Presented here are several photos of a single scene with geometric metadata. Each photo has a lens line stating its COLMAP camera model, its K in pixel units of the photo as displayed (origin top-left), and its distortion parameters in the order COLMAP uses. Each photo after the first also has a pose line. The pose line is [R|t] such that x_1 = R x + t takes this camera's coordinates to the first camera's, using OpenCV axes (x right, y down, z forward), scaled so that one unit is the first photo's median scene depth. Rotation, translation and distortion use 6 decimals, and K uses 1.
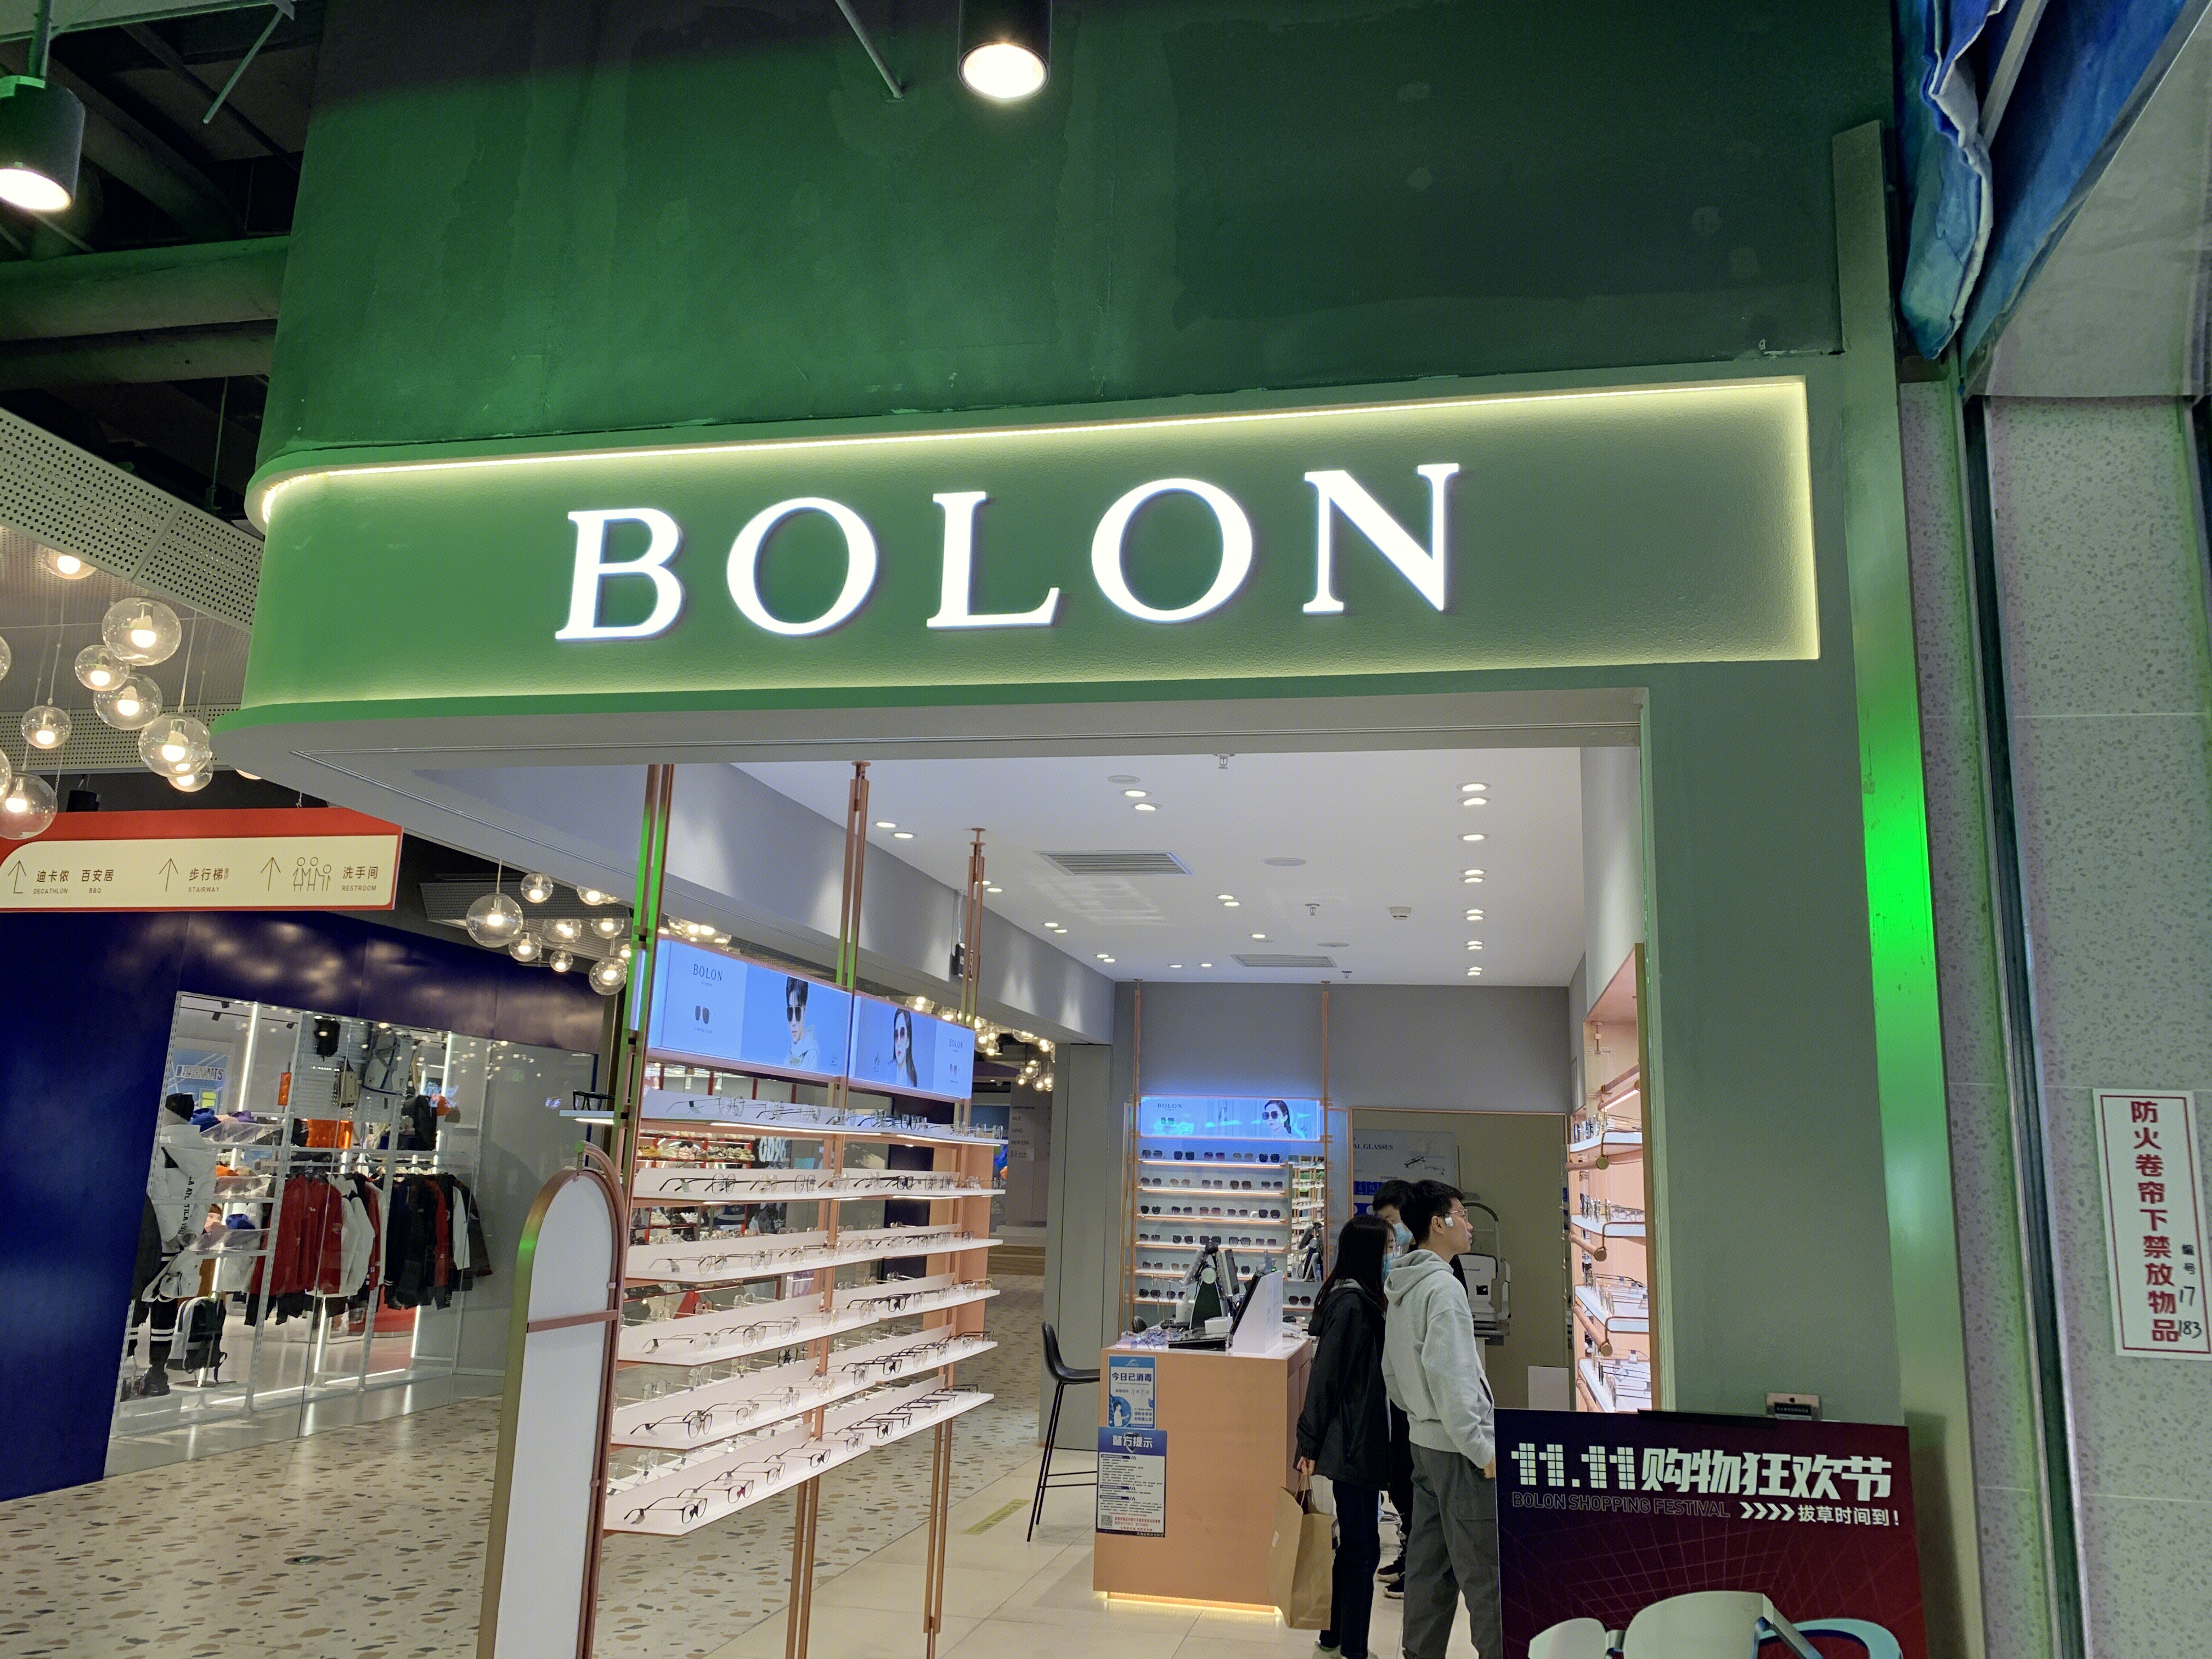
lens RADIAL K [[1670.0, 0, 1084.7], [0, 1670.0, 819.0], [0, 0, 1]] dist [-0.006827, -0.000202]
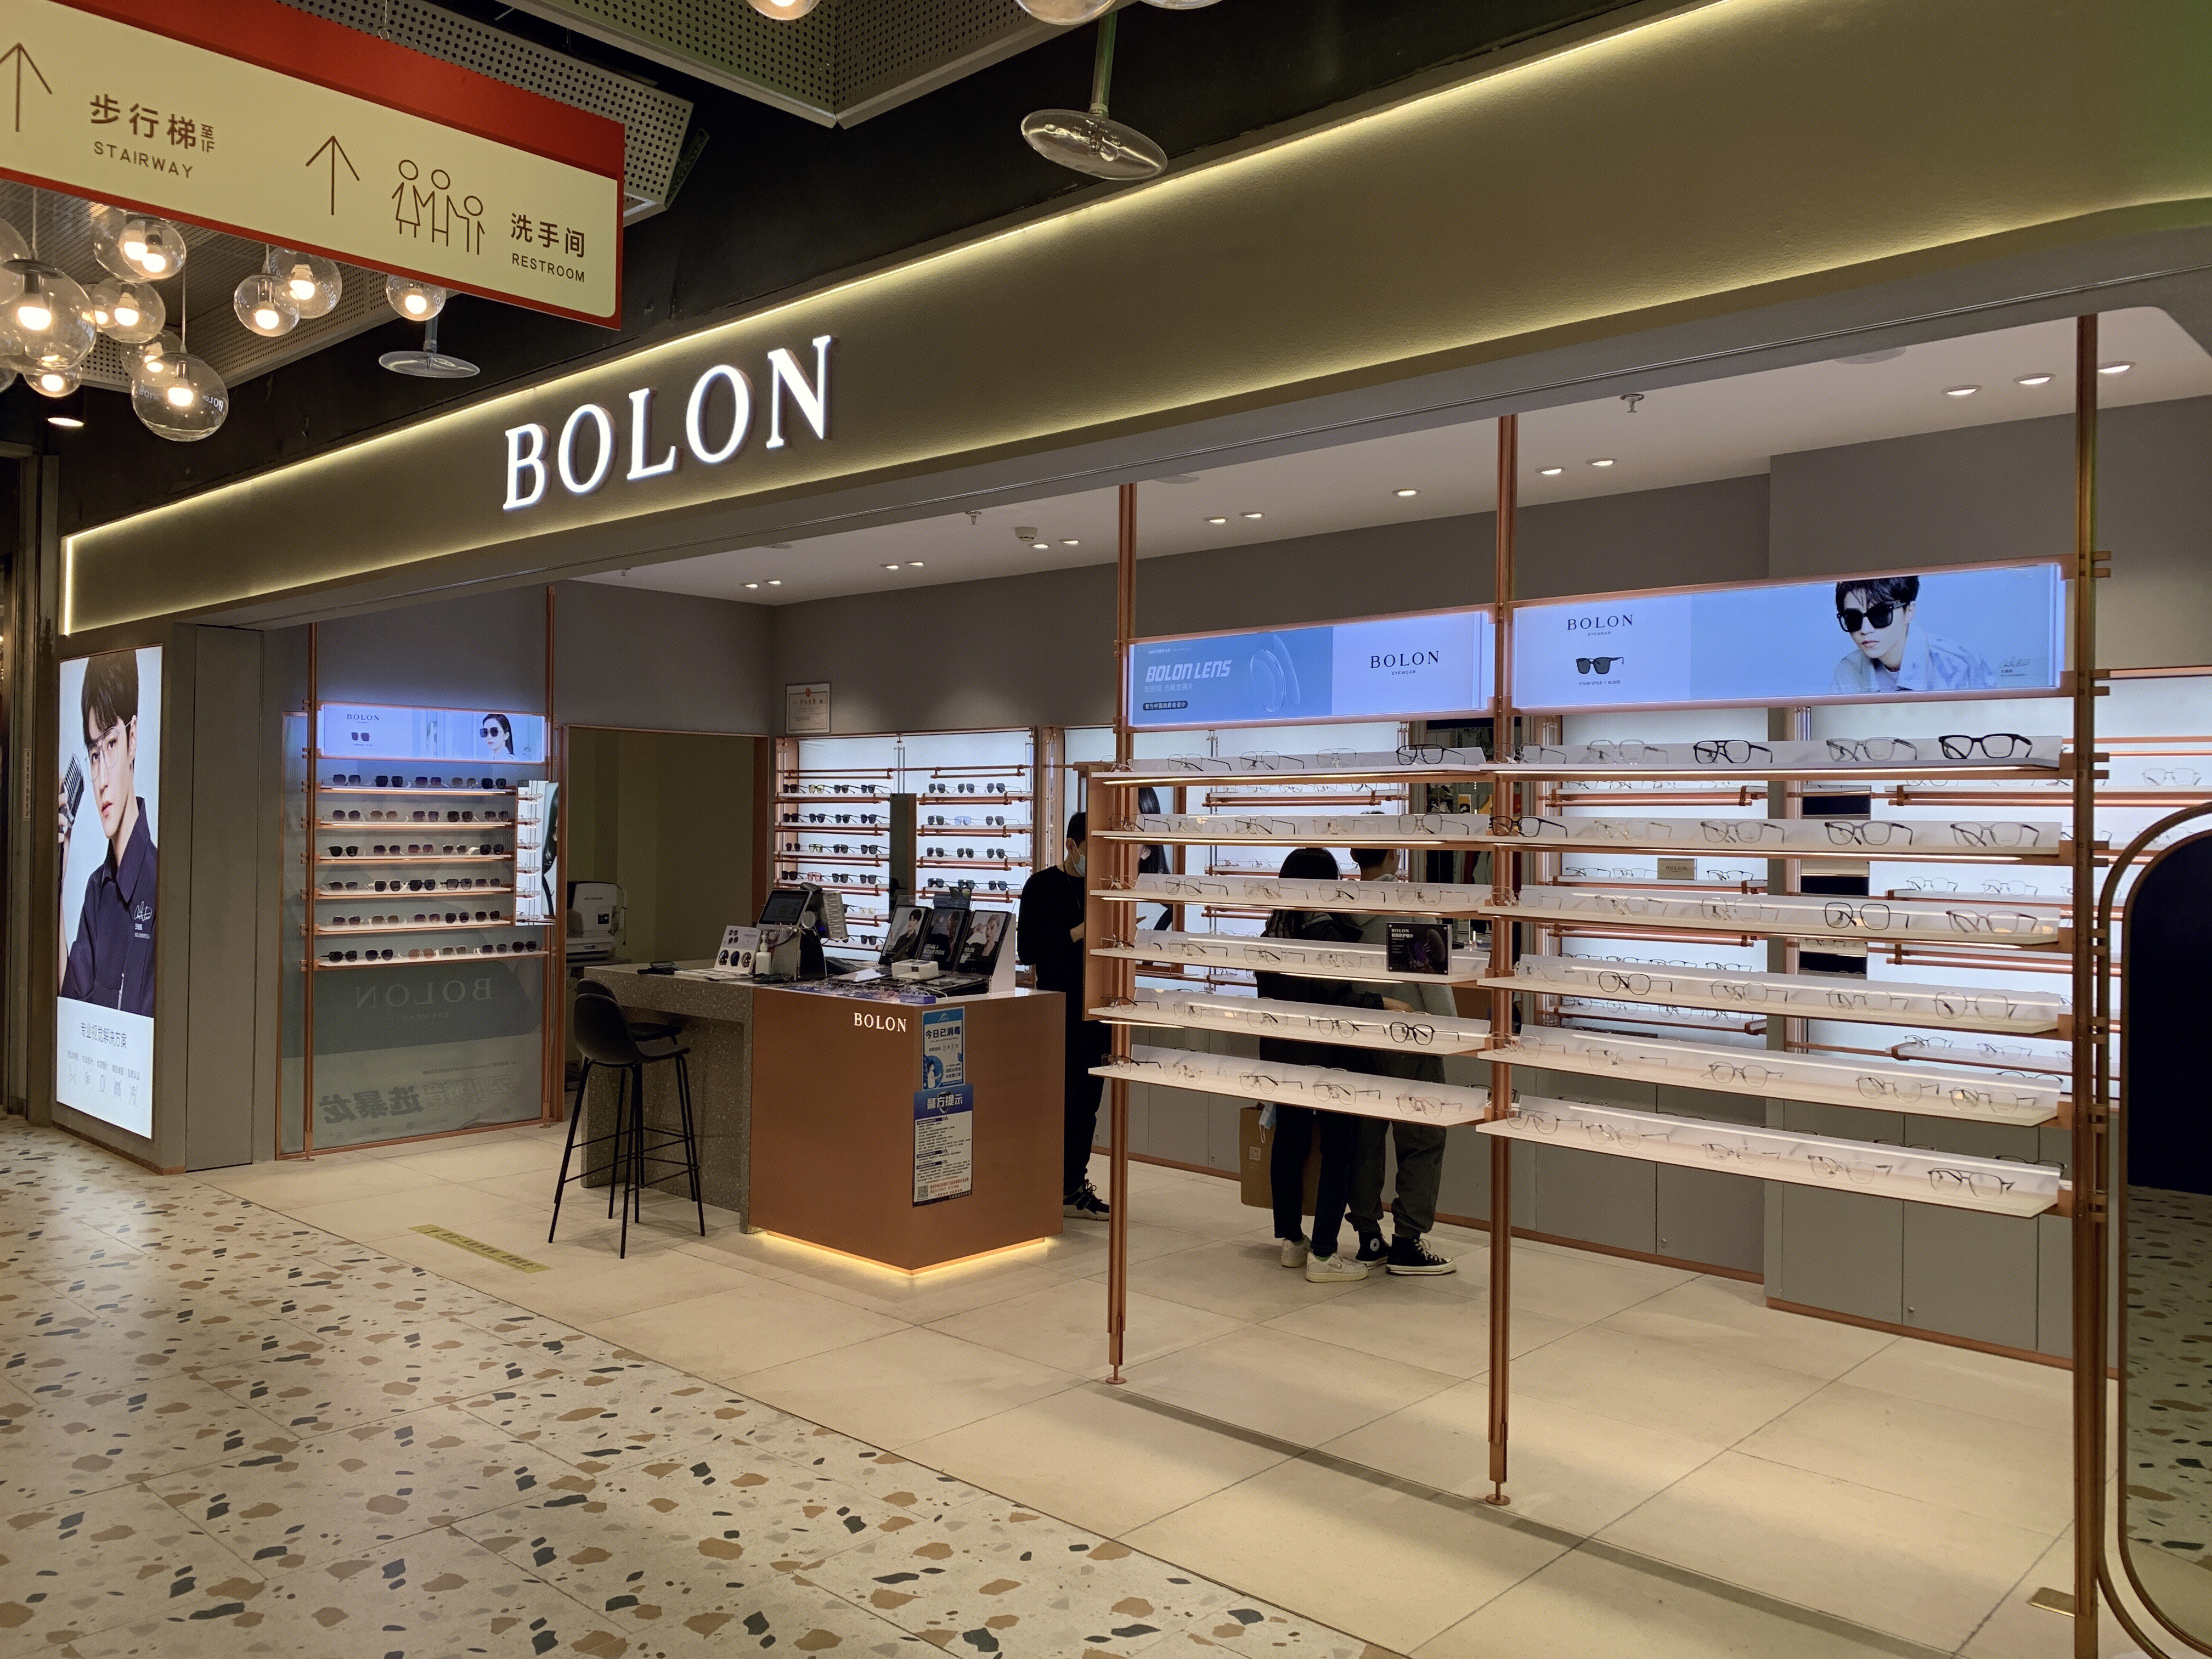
lens RADIAL K [[1670.0, 0, 1088.1], [0, 1670.0, 816.0], [0, 0, 1]] dist [-0.006827, -0.000202]
pose [[0.504784, -0.025816, 0.862859, -0.454130], [-0.170259, 0.976941, 0.128833, 0.062986], [-0.846289, -0.211943, 0.488749, 0.346979]]
